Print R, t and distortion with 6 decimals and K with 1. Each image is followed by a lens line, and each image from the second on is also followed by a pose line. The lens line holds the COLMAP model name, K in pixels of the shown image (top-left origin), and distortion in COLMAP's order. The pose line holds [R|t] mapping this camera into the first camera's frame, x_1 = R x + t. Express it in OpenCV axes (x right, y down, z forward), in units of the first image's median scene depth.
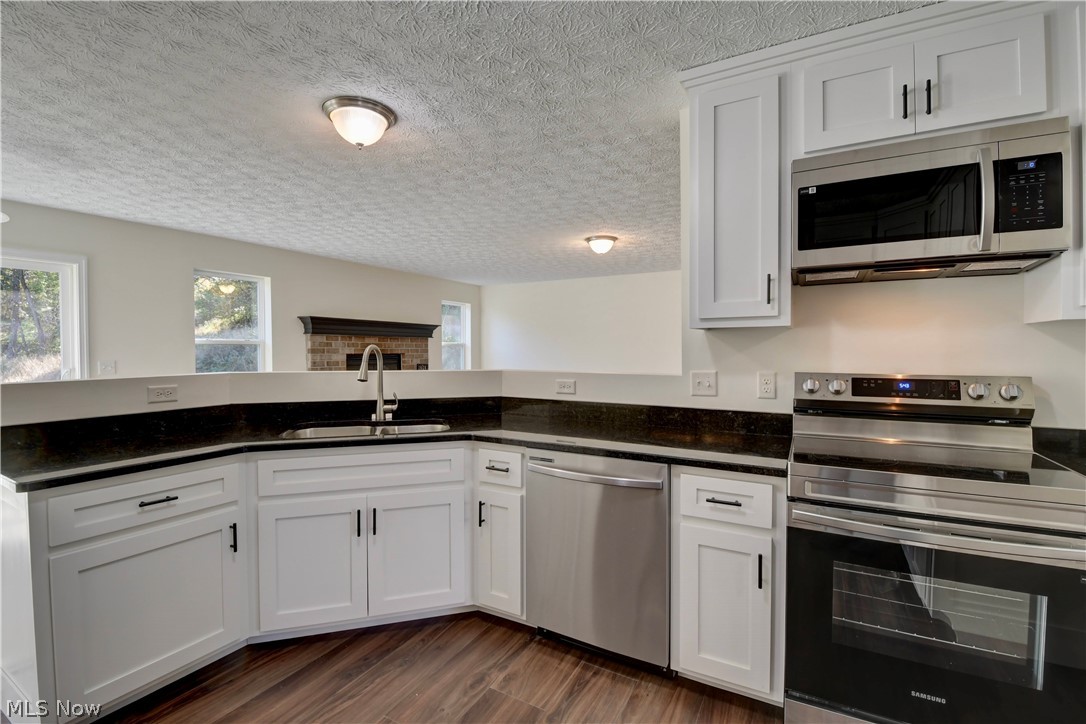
lens RADIAL K [[472.7, 0, 549.8], [0, 472.7, 358.5], [0, 0, 1]] dist [-0.003675, -0.003119]
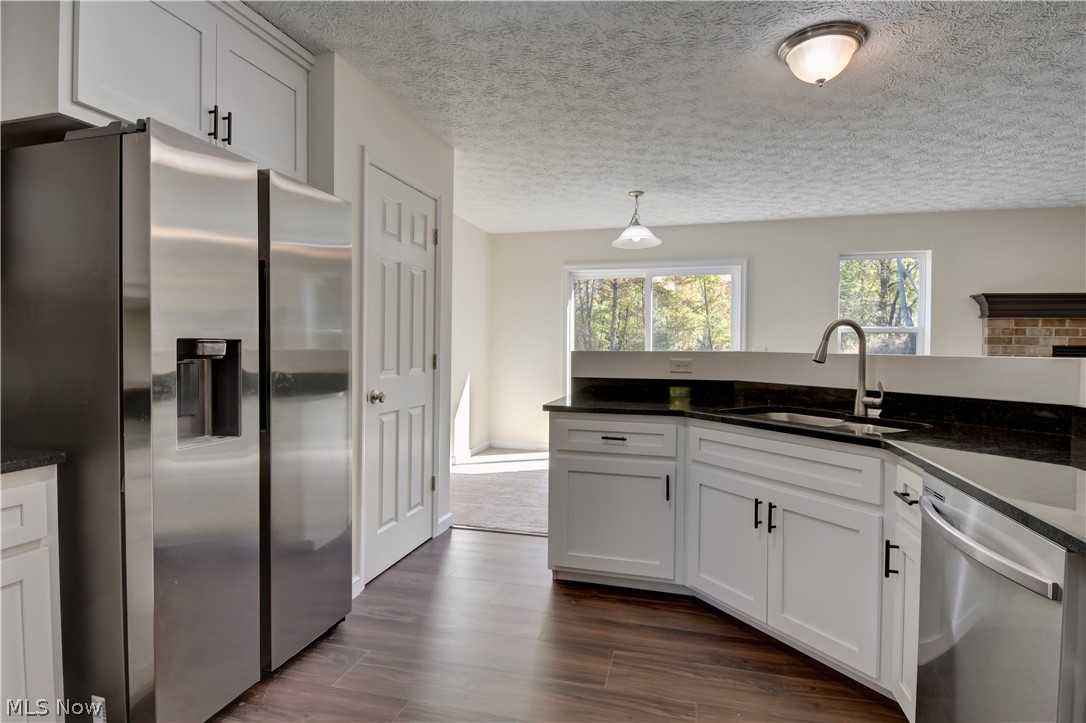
lens RADIAL K [[564.0, 0, 552.0], [0, 564.0, 357.9], [0, 0, 1]] dist [0.003537, -0.004583]
pose [[0.262028, 0.026570, -0.964694, 0.411101], [-0.027640, 0.999417, 0.020019, 0.029966], [0.964664, 0.021419, 0.262610, 0.254812]]
